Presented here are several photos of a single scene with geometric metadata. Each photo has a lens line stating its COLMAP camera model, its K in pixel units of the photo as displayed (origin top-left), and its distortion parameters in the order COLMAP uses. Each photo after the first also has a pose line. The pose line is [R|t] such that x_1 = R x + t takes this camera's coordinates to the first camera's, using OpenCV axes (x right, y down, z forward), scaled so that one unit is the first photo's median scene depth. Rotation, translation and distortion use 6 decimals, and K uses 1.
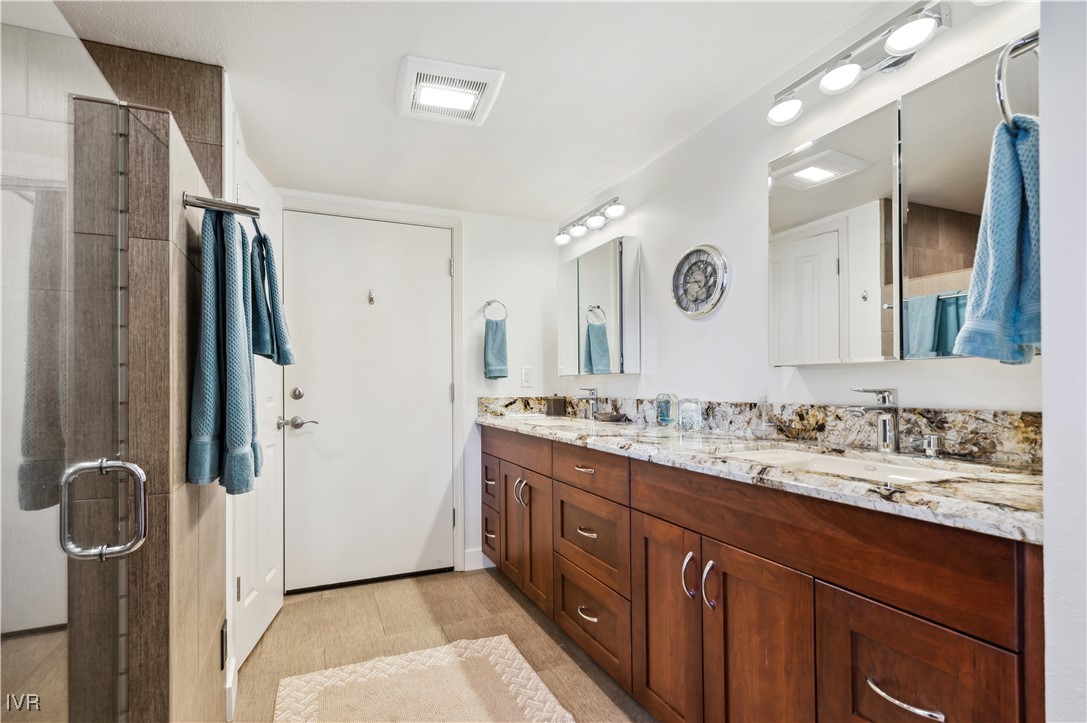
lens RADIAL K [[457.3, 0, 544.9], [0, 457.3, 372.5], [0, 0, 1]] dist [-0.003149, -0.000239]
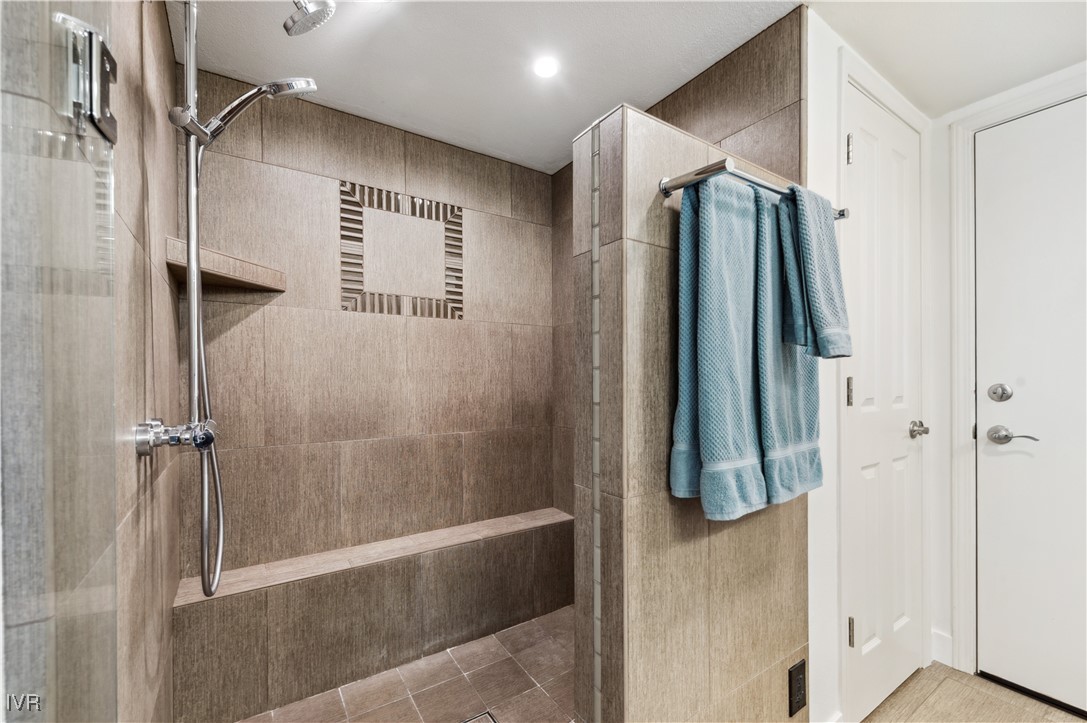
lens RADIAL K [[457.3, 0, 543.9], [0, 457.3, 369.5], [0, 0, 1]] dist [-0.003149, -0.000239]
pose [[0.142005, 0.000895, -0.989865, 0.062954], [0.020044, 0.999792, 0.003780, -0.008216], [0.989663, -0.020377, 0.141958, 0.397059]]
